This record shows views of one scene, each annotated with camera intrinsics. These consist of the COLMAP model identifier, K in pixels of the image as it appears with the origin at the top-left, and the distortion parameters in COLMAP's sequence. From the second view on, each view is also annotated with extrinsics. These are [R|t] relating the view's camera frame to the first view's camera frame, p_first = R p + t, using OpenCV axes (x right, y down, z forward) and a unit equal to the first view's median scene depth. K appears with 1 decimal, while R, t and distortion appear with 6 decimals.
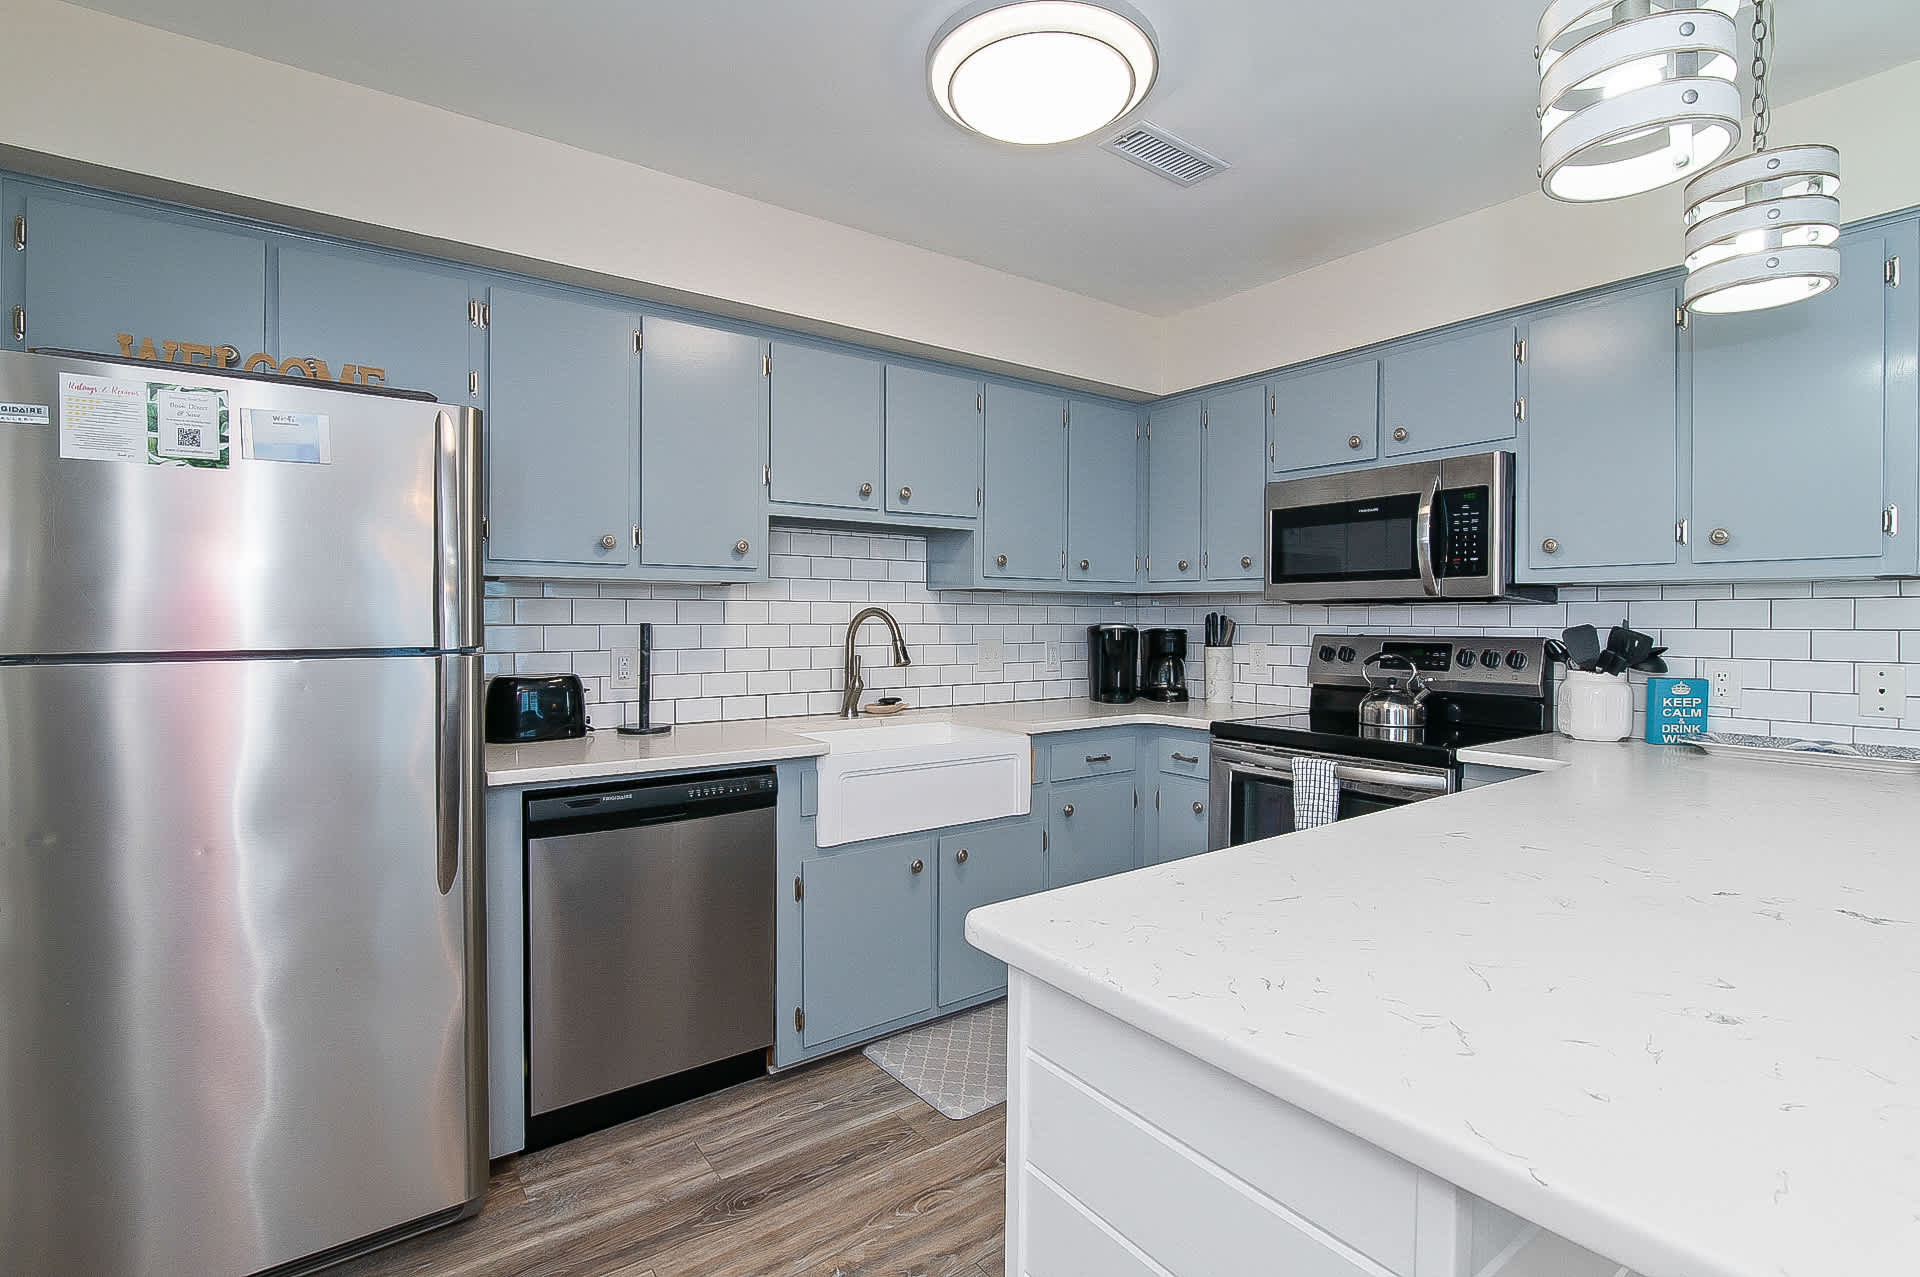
lens RADIAL K [[897.4, 0, 960.0], [0, 897.4, 638.5], [0, 0, 1]] dist [-0.000498, 0.000235]
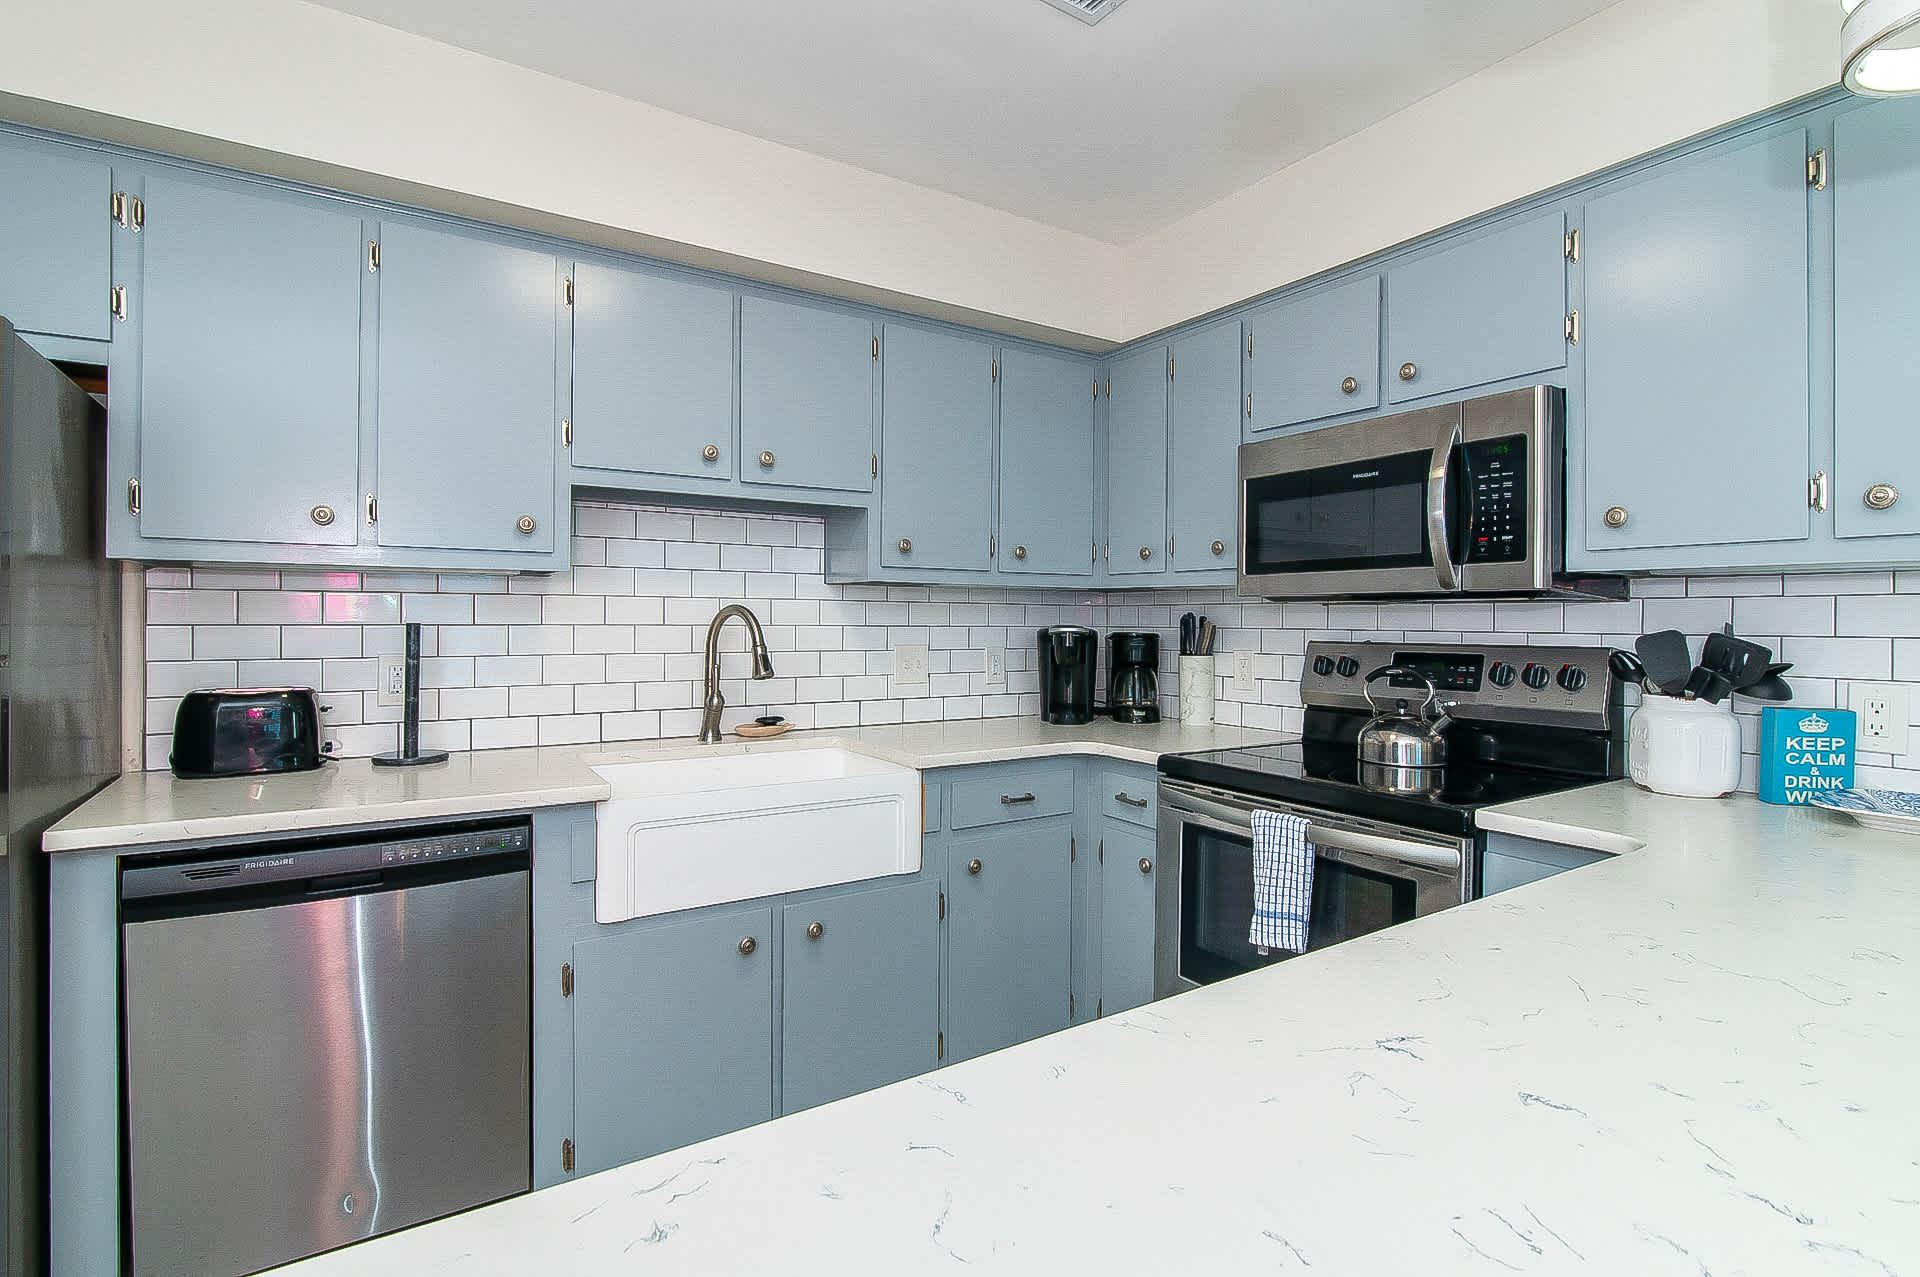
lens RADIAL K [[904.0, 0, 962.4], [0, 904.0, 630.5], [0, 0, 1]] dist [-0.004411, -0.000243]
pose [[0.998271, 0.004531, -0.058603, 0.159970], [-0.005182, 0.999927, -0.010960, -0.003855], [0.058549, 0.011245, 0.998221, 0.226223]]
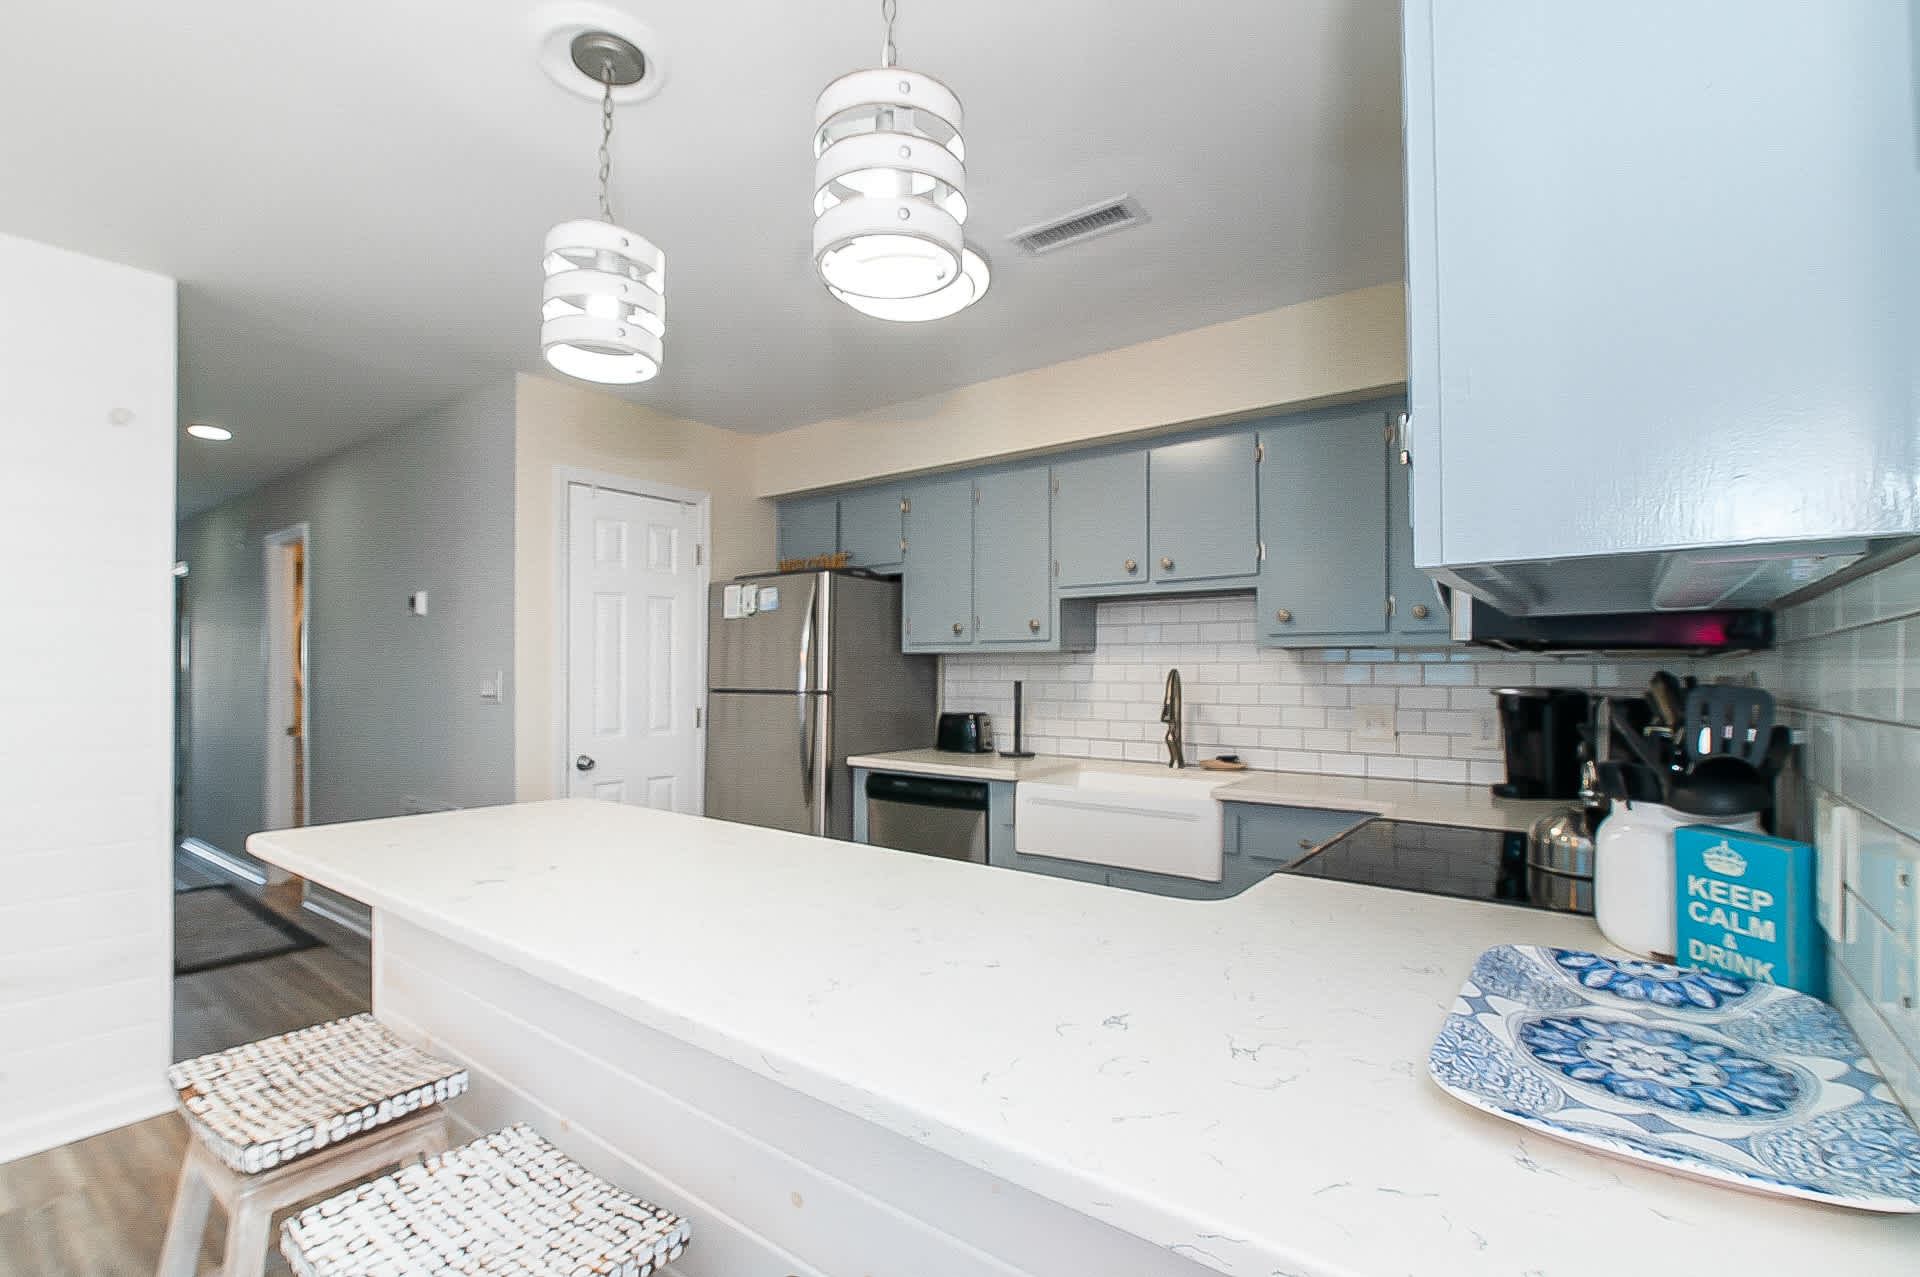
lens RADIAL K [[868.5, 0, 962.1], [0, 868.5, 676.7], [0, 0, 1]] dist [-0.000613, -0.000043]
pose [[0.297578, 0.001731, -0.954696, 0.885551], [-0.025393, 0.999659, -0.006102, -0.011996], [0.954360, 0.026058, 0.297520, 0.460984]]
